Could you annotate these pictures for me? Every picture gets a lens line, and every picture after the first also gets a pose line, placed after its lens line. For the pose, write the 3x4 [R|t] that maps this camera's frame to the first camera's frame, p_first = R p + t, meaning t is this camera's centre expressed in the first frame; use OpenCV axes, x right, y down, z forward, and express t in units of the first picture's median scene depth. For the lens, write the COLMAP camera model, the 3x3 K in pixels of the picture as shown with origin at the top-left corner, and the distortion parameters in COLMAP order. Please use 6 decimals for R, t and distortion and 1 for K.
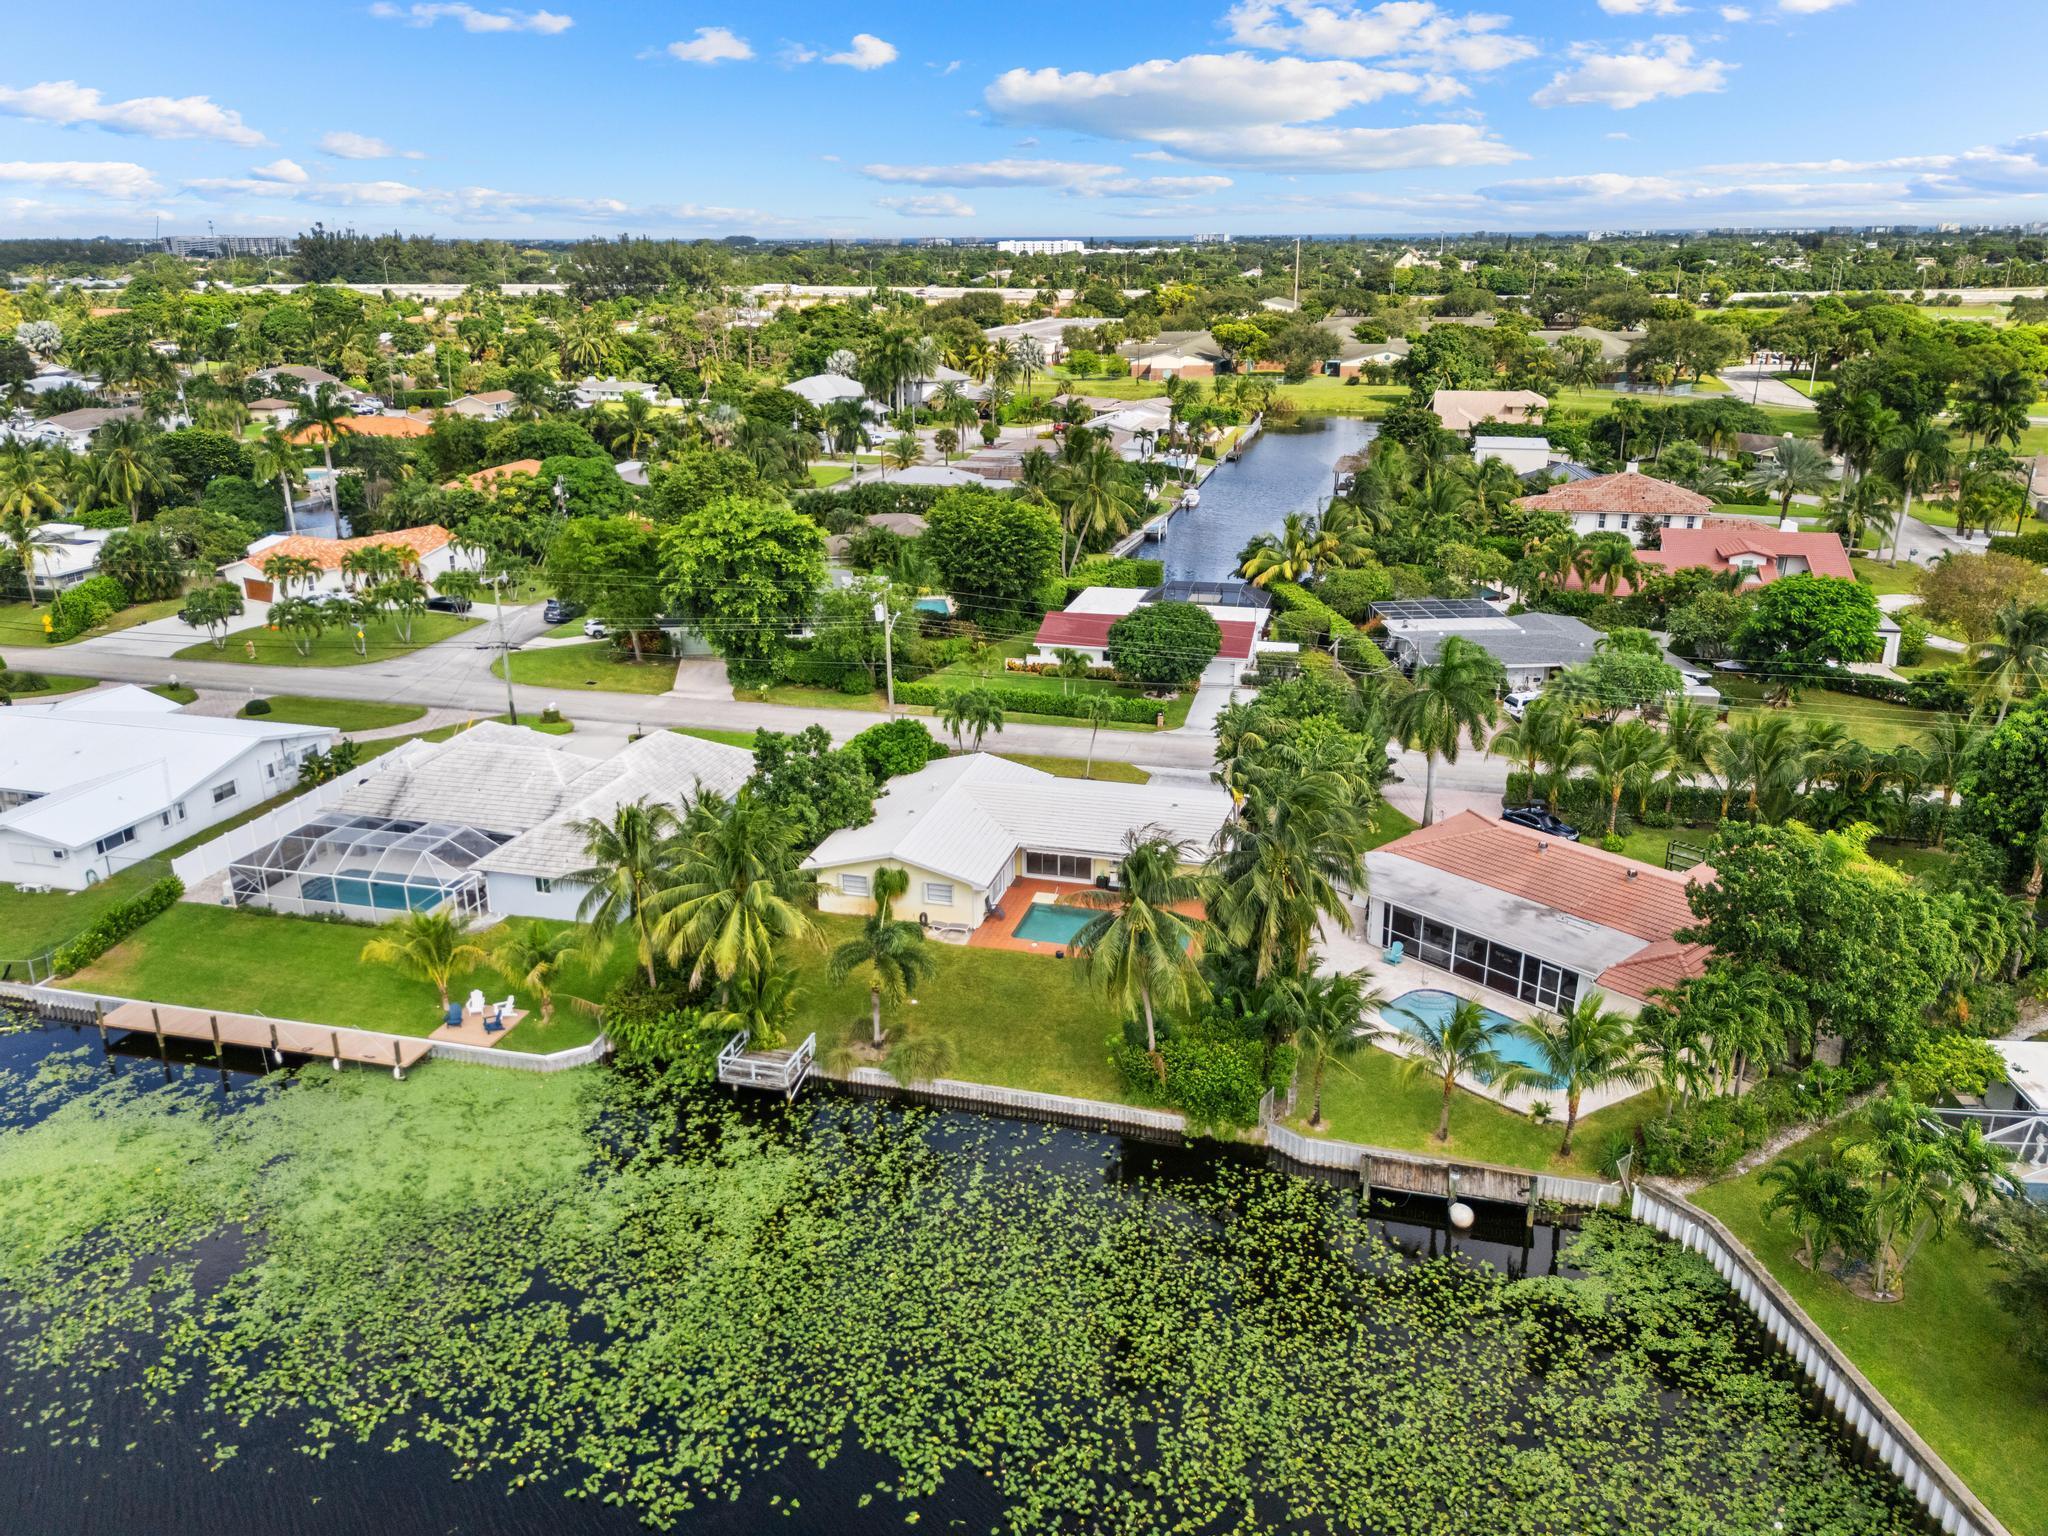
lens RADIAL K [[1508.4, 0, 1018.9], [0, 1508.4, 781.8], [0, 0, 1]] dist [0.091975, -0.103434]
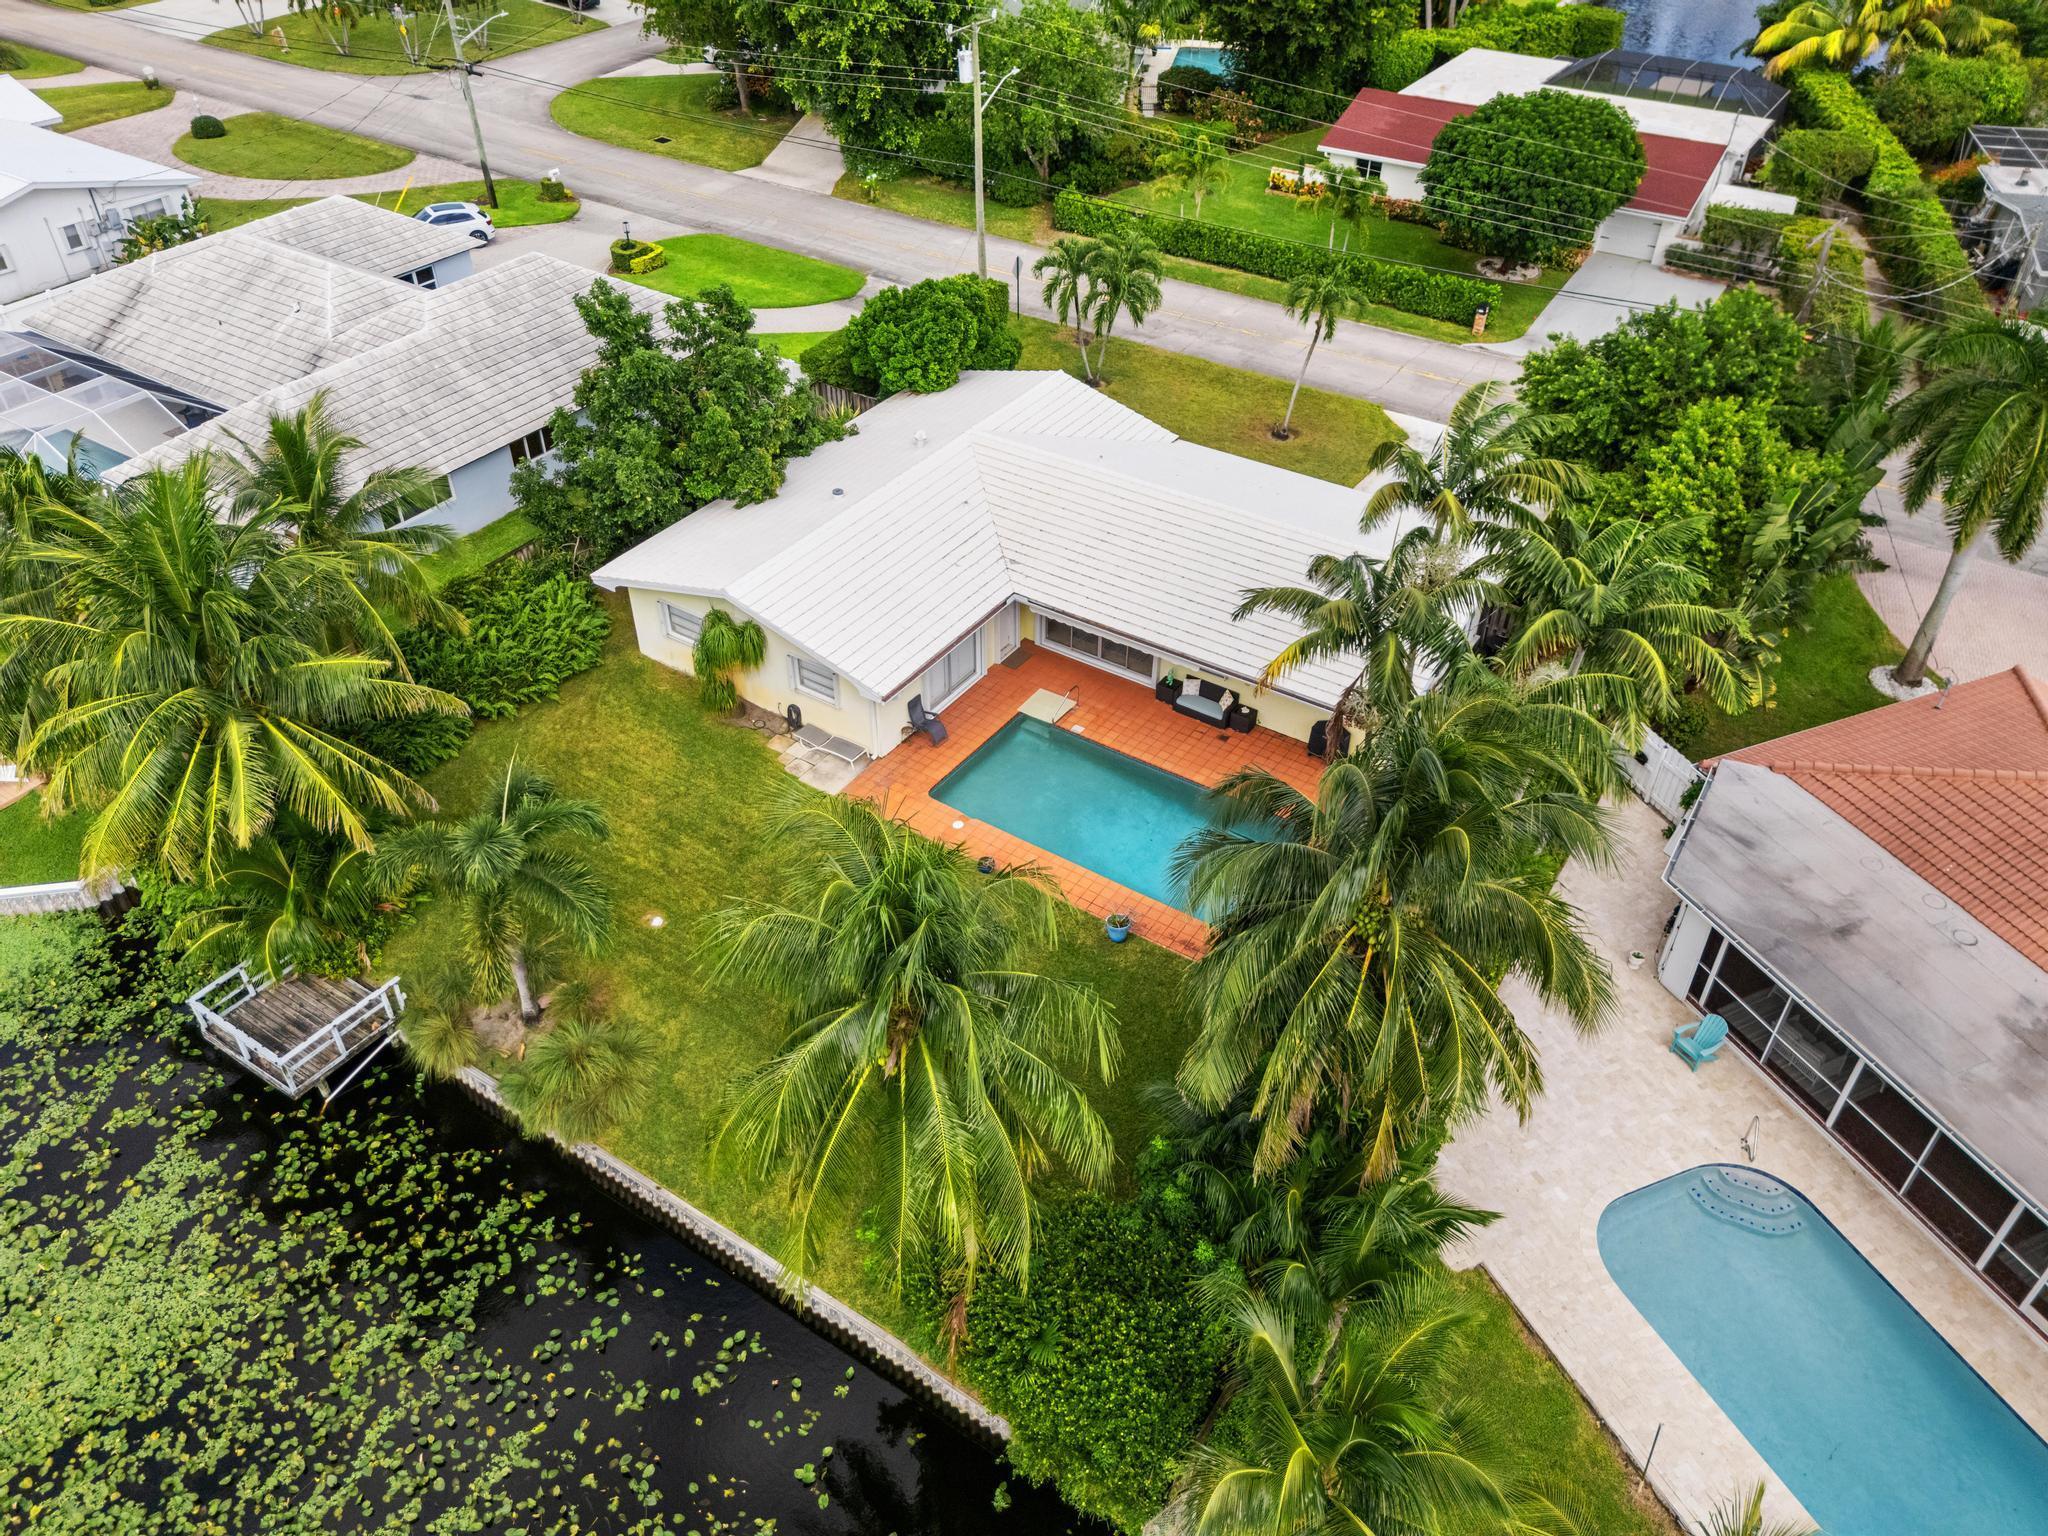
lens RADIAL K [[1508.4, 0, 1018.9], [0, 1508.4, 781.8], [0, 0, 1]] dist [0.091975, -0.103434]
pose [[0.949391, 0.205616, -0.237442, 0.135513], [-0.116721, 0.932772, 0.341046, -0.073780], [0.291604, -0.296072, 0.909565, 0.508817]]
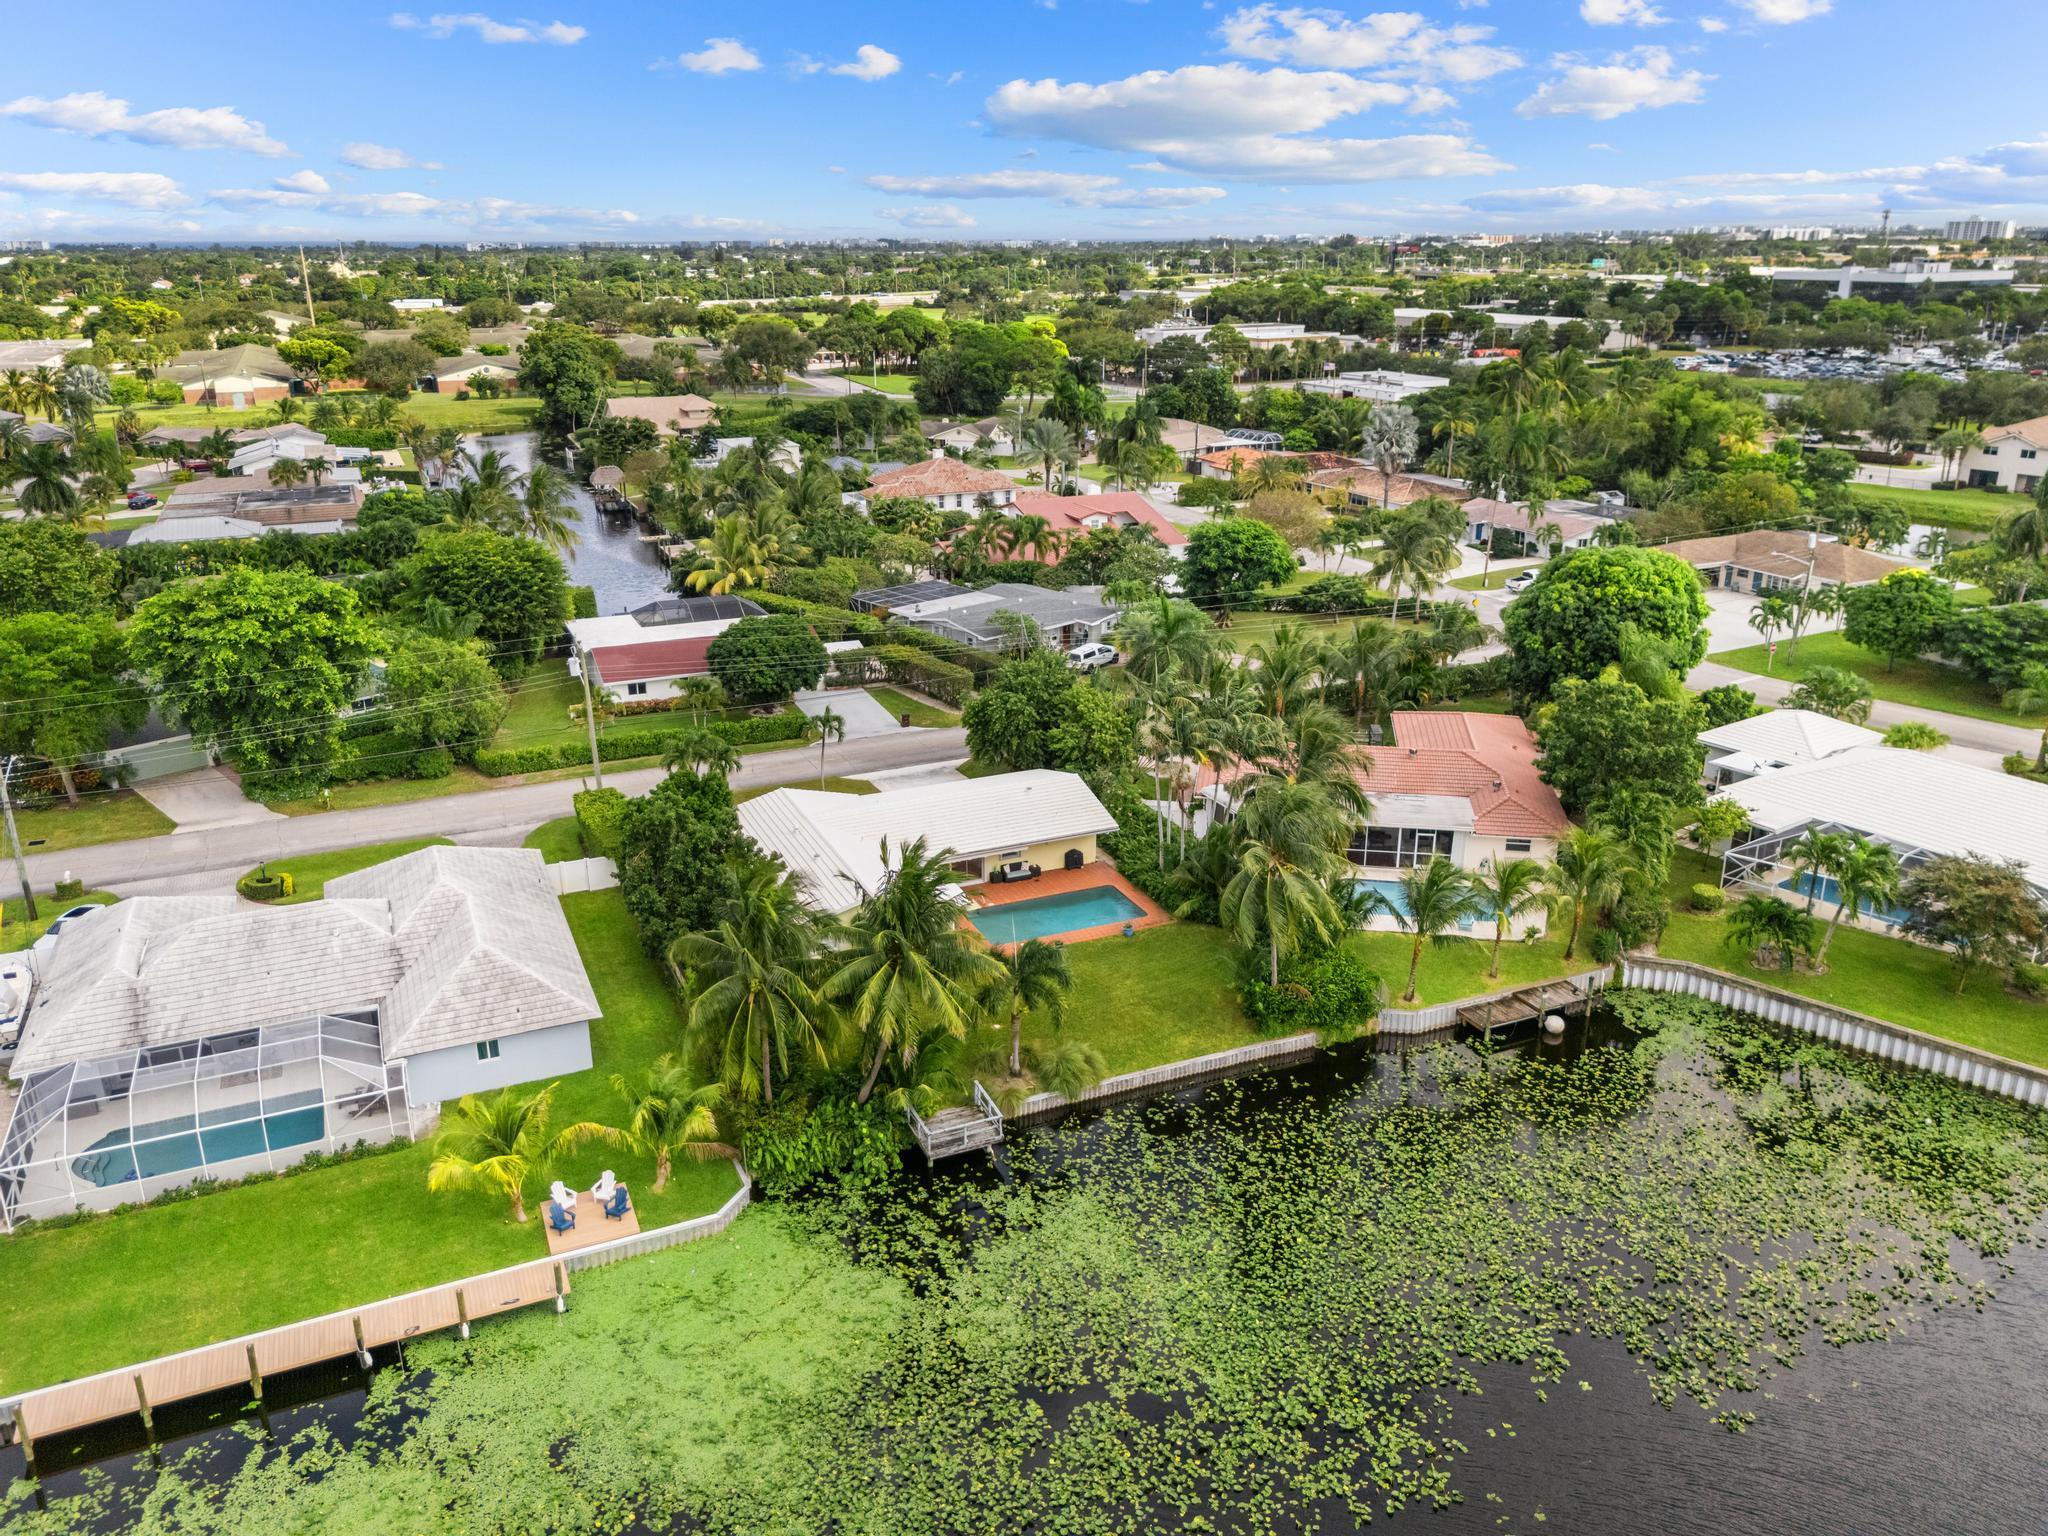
lens RADIAL K [[1508.4, 0, 1018.9], [0, 1508.4, 781.8], [0, 0, 1]] dist [0.091975, -0.103434]
pose [[0.778489, -0.213349, 0.590285, -0.518423], [0.217380, 0.973900, 0.065312, -0.058599], [-0.588813, 0.077471, 0.804548, 0.171589]]
